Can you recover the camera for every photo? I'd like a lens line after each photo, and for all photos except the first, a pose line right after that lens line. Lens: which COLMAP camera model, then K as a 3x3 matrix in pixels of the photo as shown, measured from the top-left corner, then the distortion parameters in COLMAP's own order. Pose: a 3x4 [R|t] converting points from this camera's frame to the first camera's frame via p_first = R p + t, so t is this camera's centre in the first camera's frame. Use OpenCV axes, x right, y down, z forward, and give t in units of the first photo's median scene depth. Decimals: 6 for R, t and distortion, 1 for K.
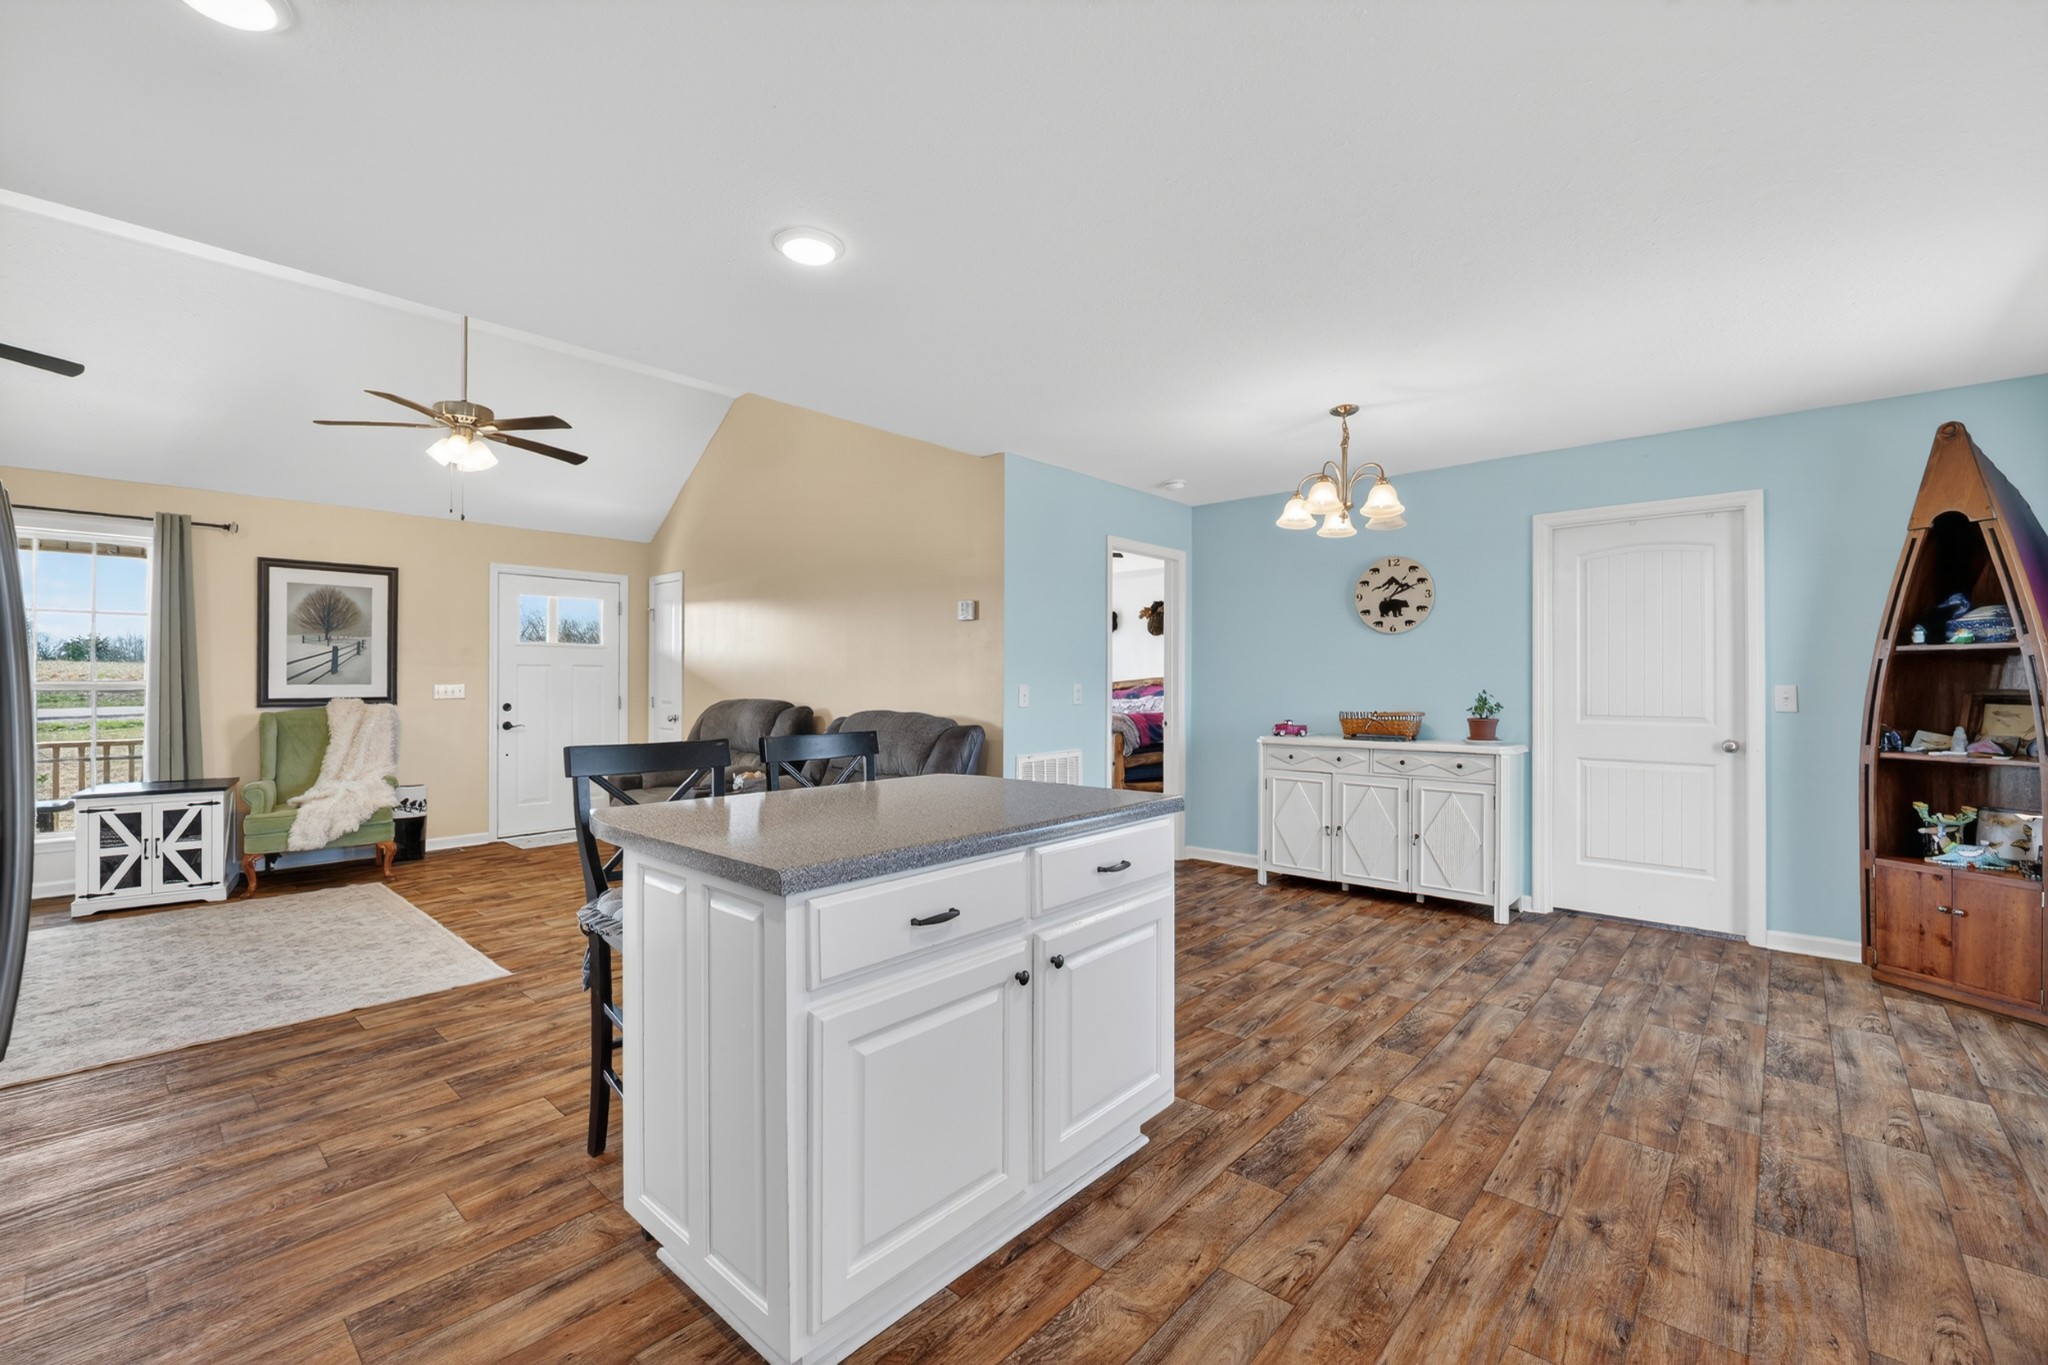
lens RADIAL K [[853.3, 0, 1029.6], [0, 853.3, 676.9], [0, 0, 1]] dist [-0.010959, -0.000650]
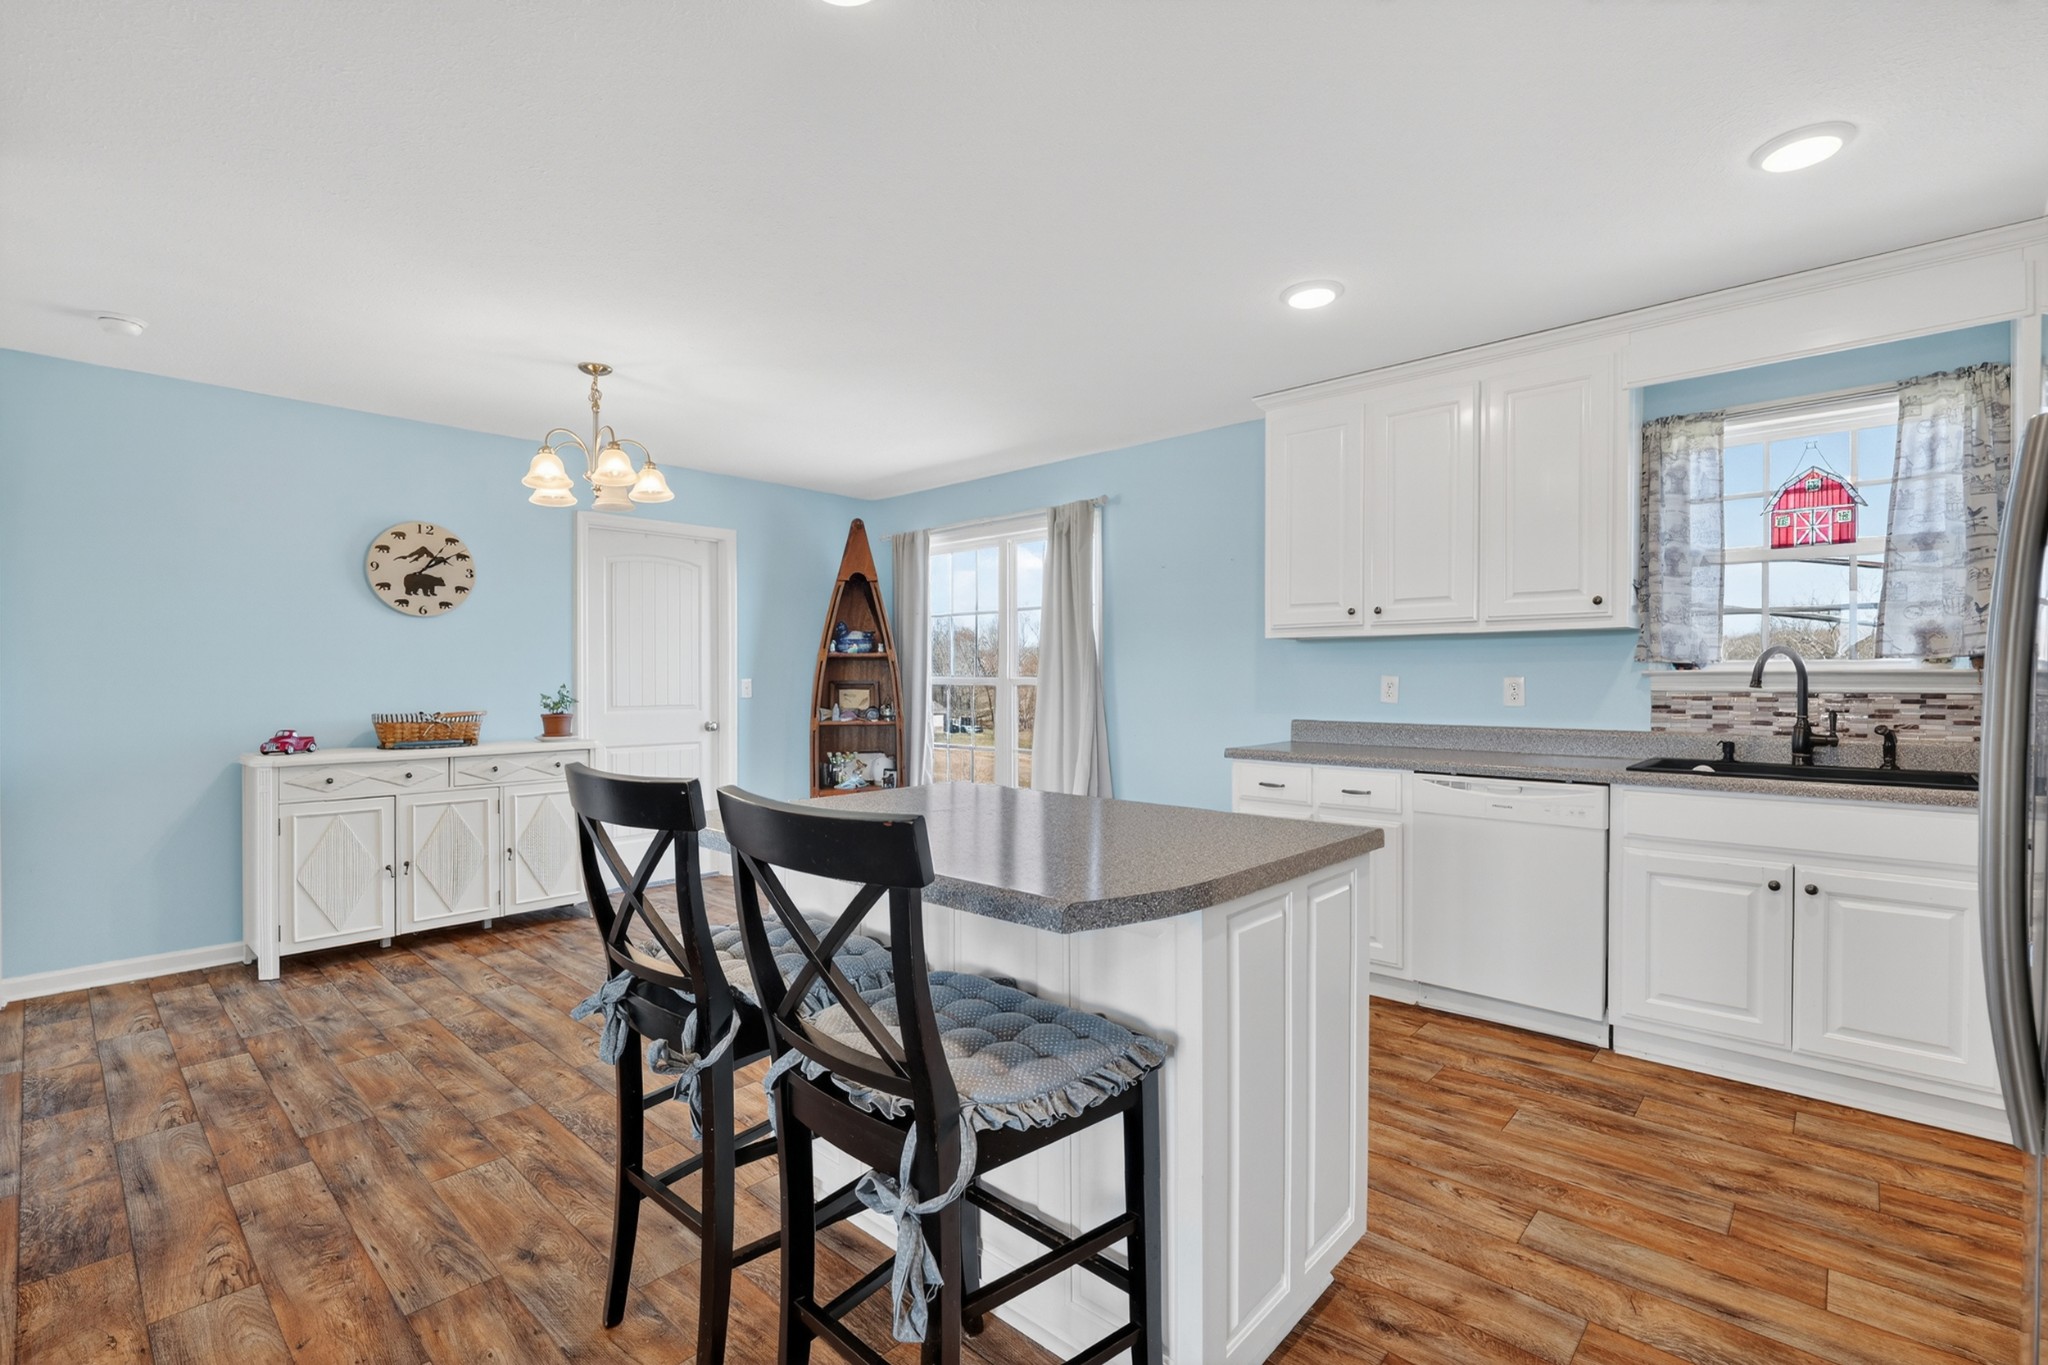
lens RADIAL K [[914.3, 0, 1033.3], [0, 914.3, 686.2], [0, 0, 1]] dist [-0.005128, 0.000046]
pose [[0.008847, -0.010610, 0.999905, -0.490650], [-0.006966, 0.999919, 0.010671, 0.002924], [-0.999937, -0.007060, 0.008772, 0.451824]]
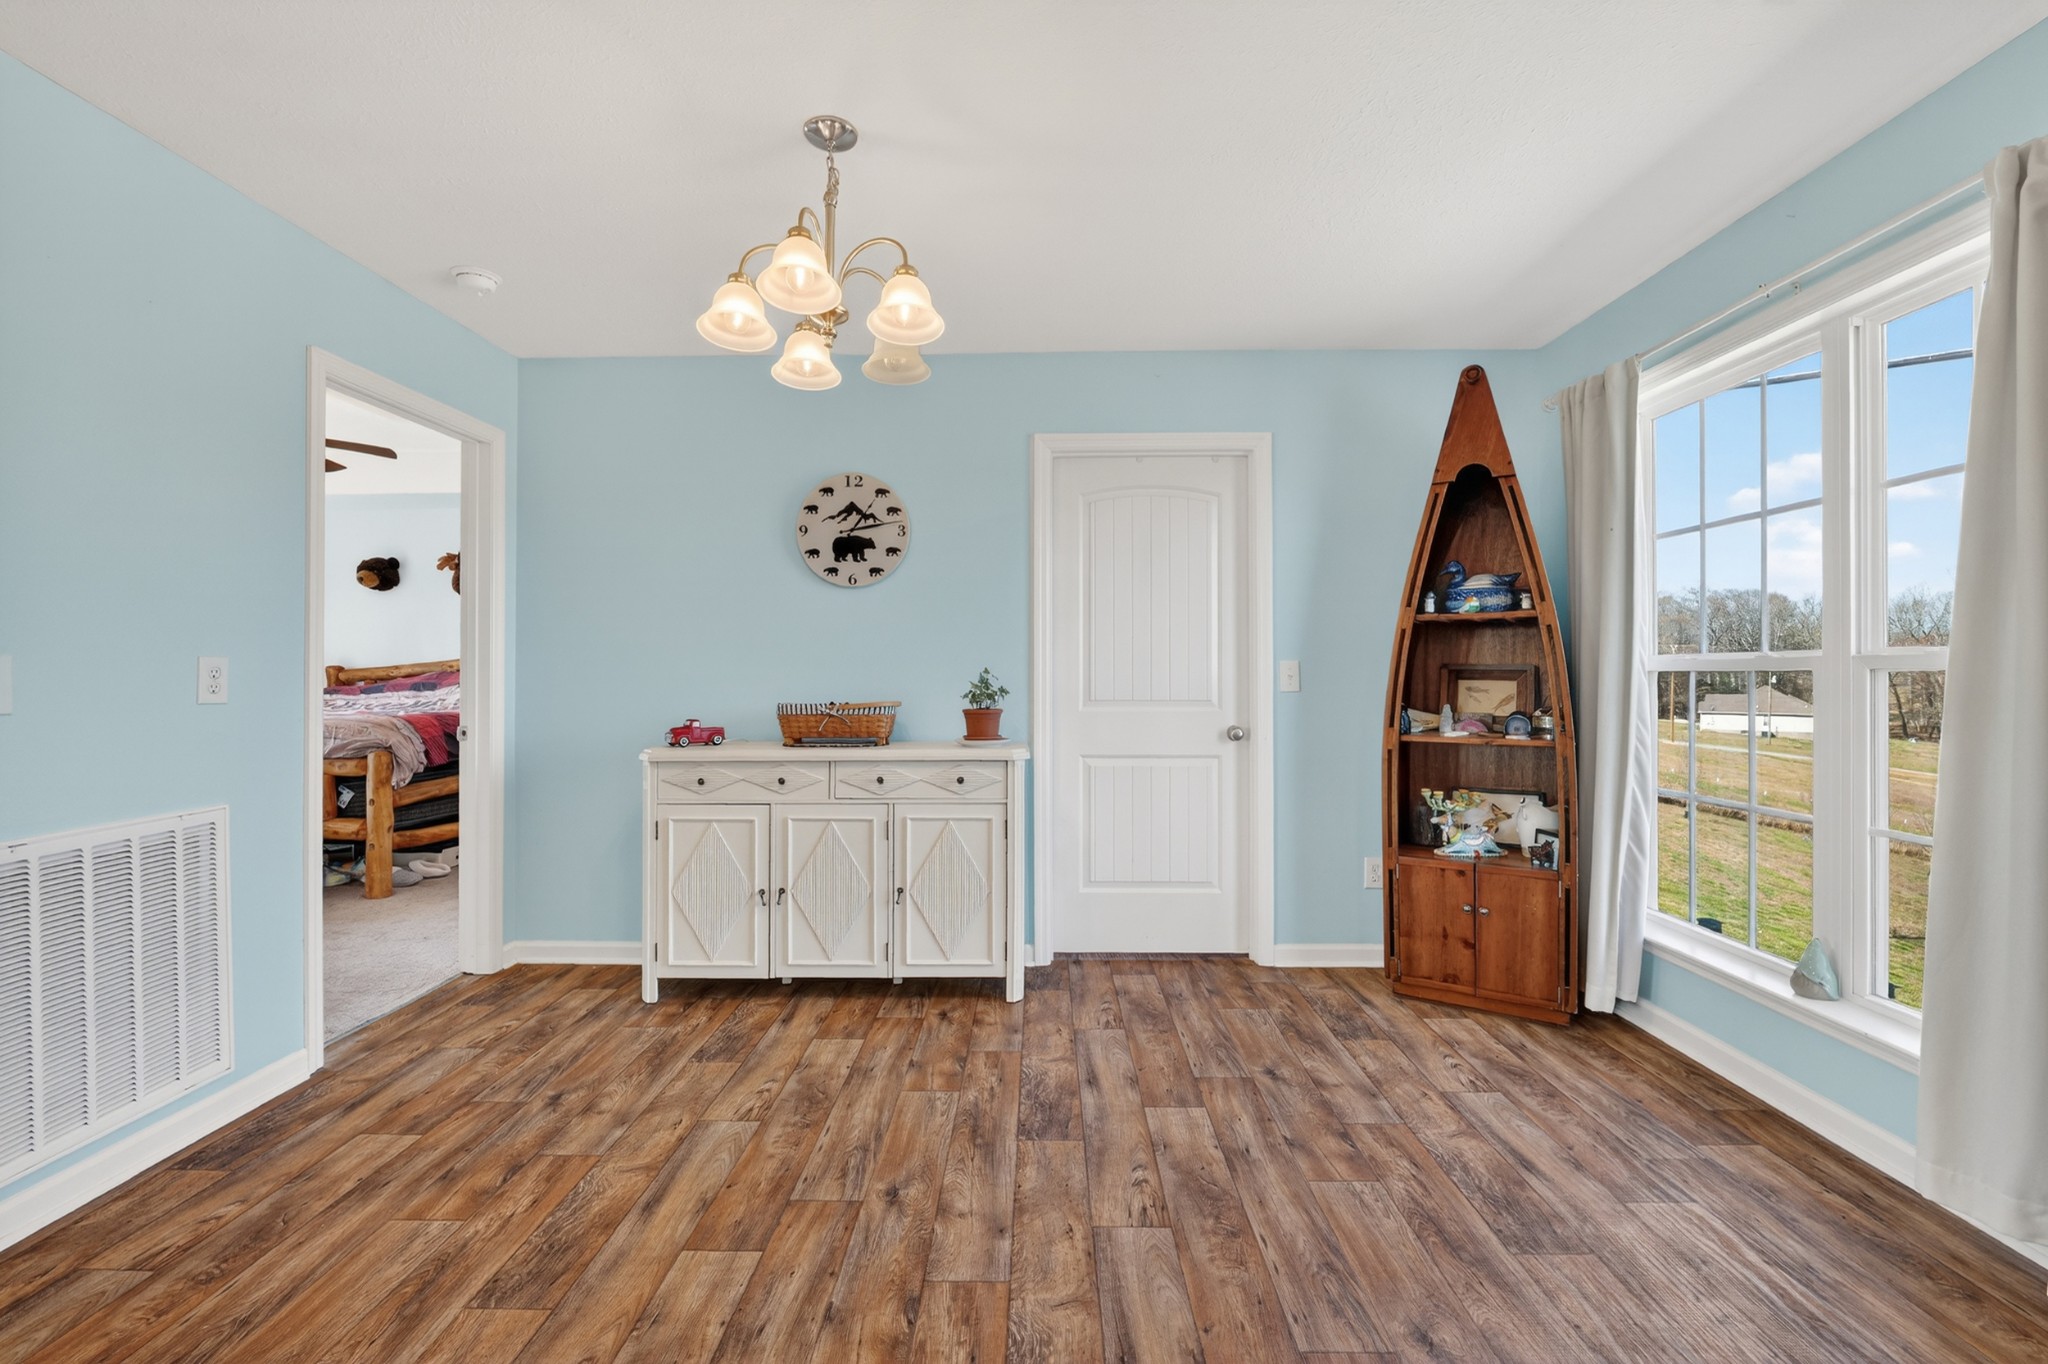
lens RADIAL K [[847.2, 0, 1025.3], [0, 847.2, 672.3], [0, 0, 1]] dist [-0.010853, 0.000670]
pose [[0.757820, -0.002636, 0.652458, 0.101785], [-0.001808, 0.999980, 0.006140, 0.014067], [-0.652461, -0.005833, 0.757800, 0.444158]]
